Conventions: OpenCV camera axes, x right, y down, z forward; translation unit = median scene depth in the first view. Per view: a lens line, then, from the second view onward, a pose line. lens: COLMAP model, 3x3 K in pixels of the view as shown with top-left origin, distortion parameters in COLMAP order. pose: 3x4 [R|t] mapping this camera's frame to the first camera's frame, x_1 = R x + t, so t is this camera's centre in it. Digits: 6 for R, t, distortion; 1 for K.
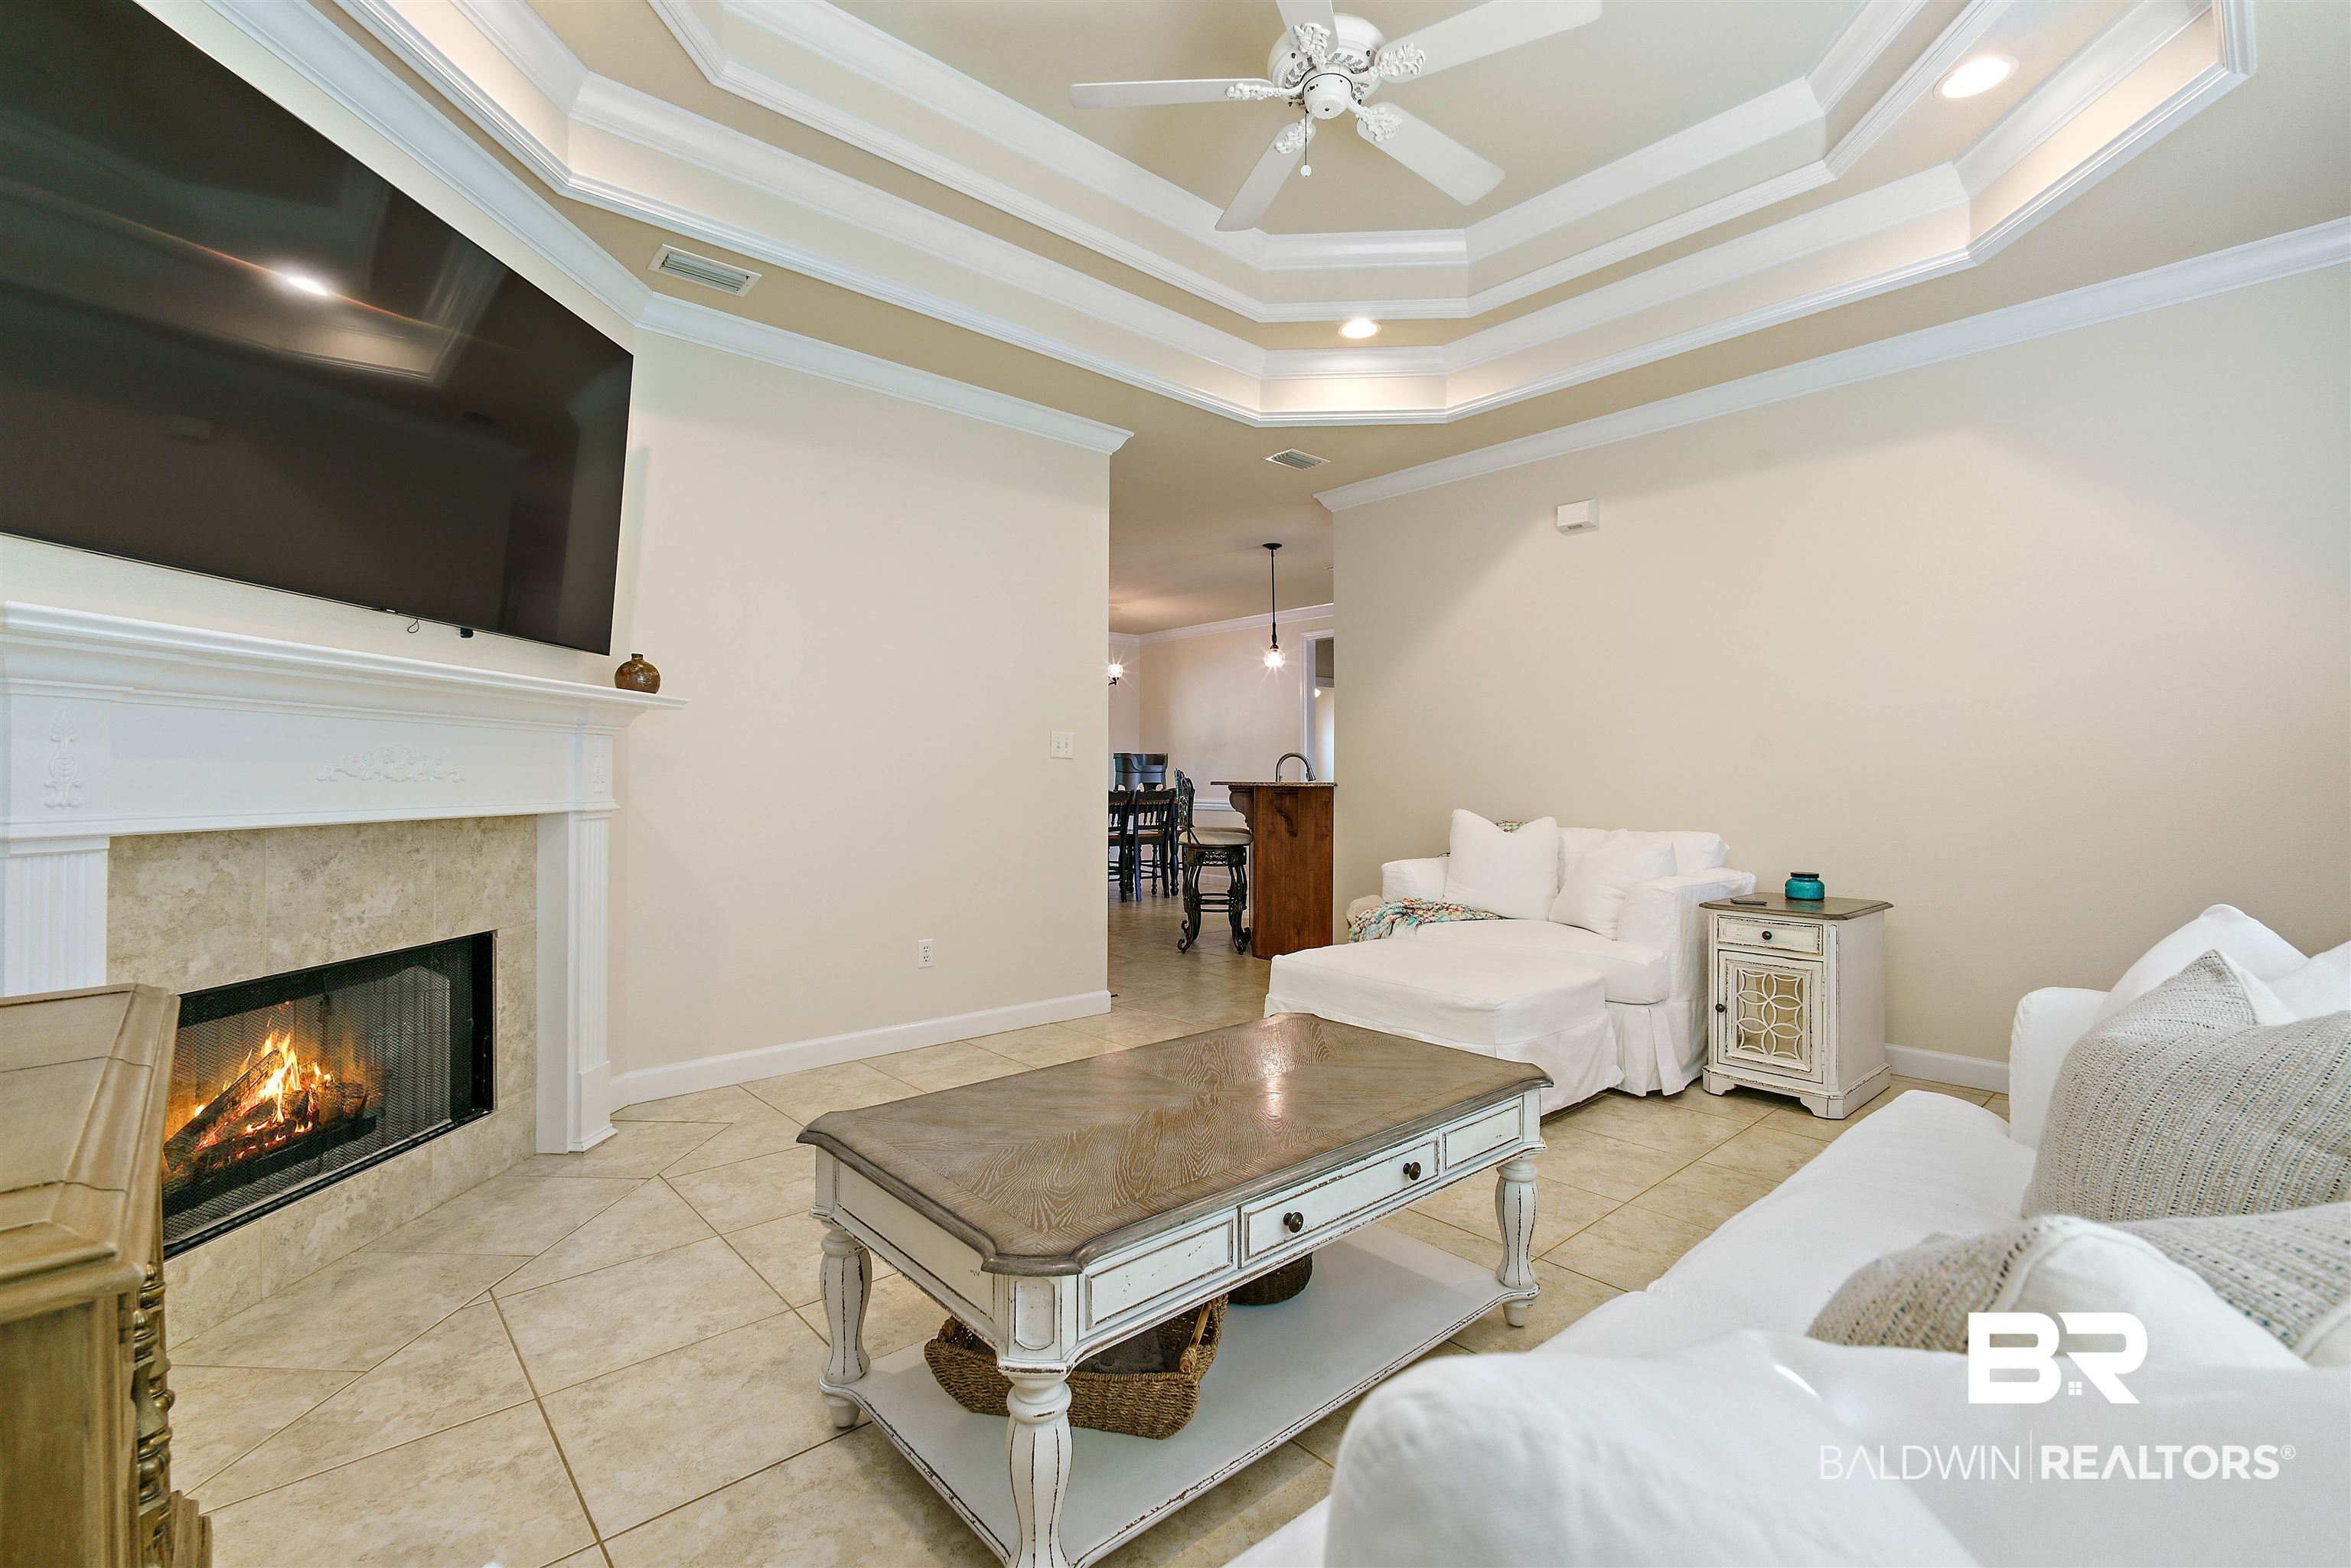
lens RADIAL K [[1010.6, 0, 1172.4], [0, 1010.6, 793.0], [0, 0, 1]] dist [-0.002363, 0.000340]
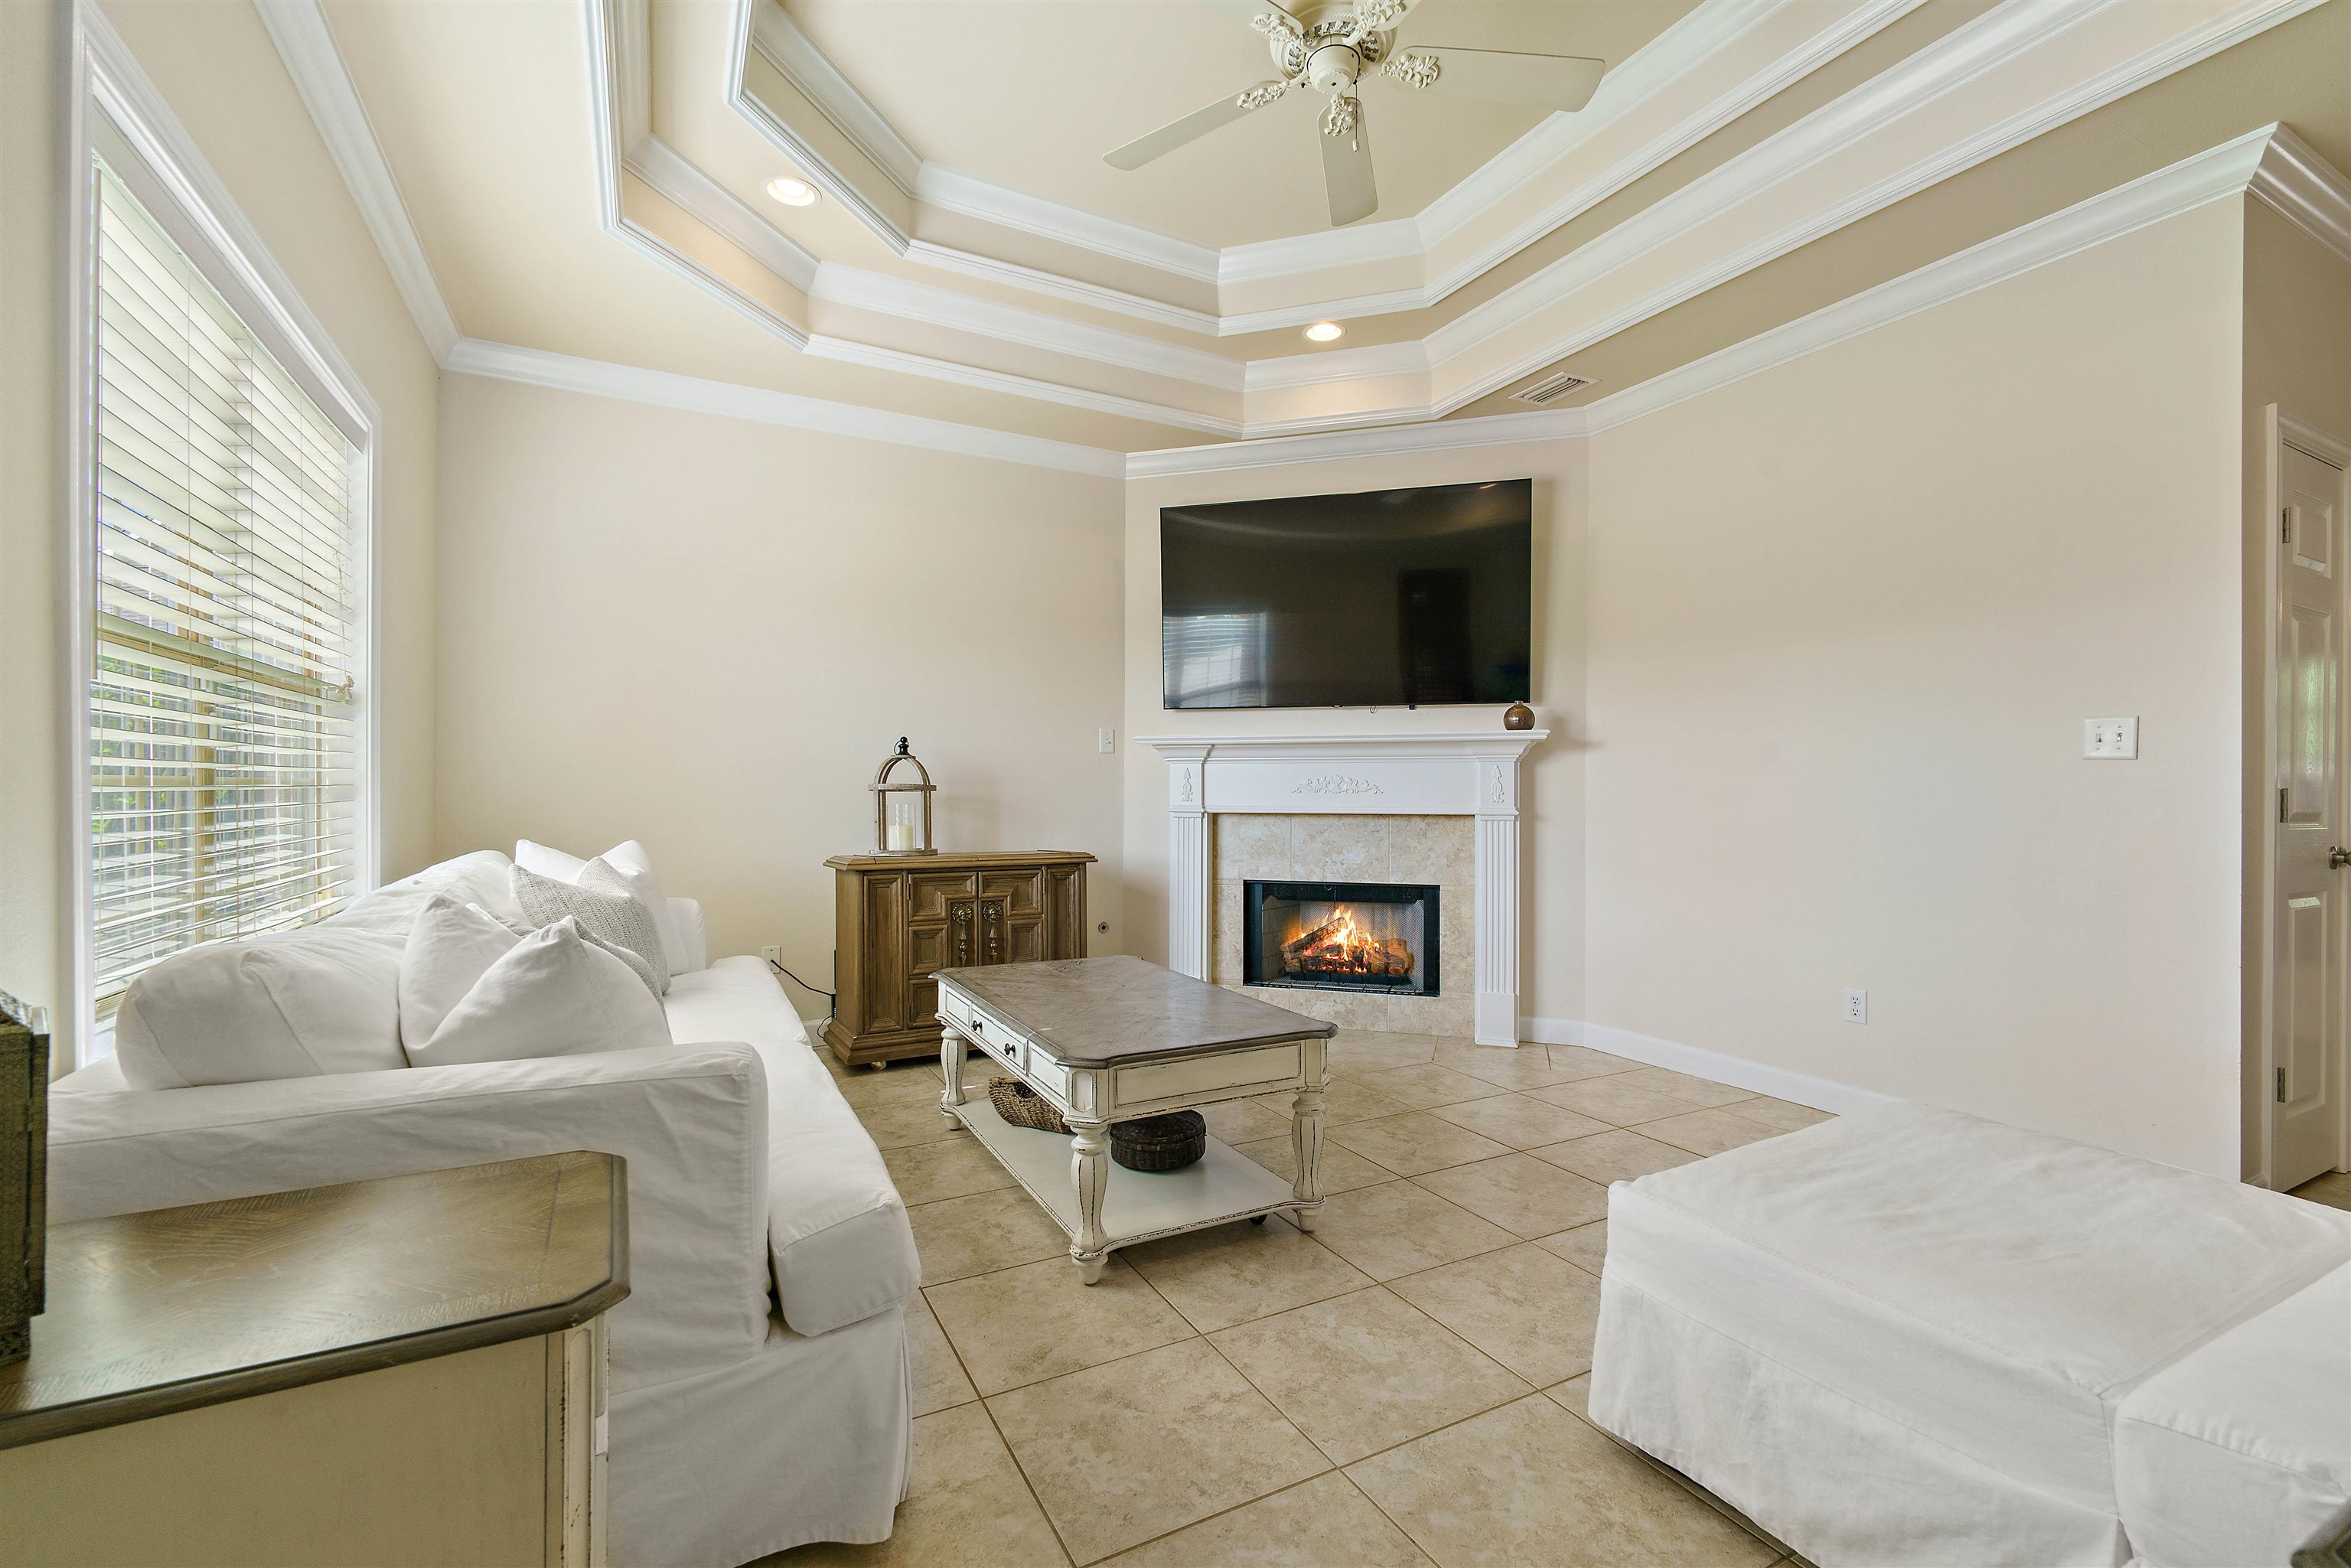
lens RADIAL K [[1010.6, 0, 1179.0], [0, 1010.6, 782.6], [0, 0, 1]] dist [-0.002363, 0.000340]
pose [[-0.253259, -0.009395, -0.967353, 1.136111], [-0.013672, 0.999888, -0.006131, -0.015537], [0.967302, 0.011673, -0.253359, 1.124163]]
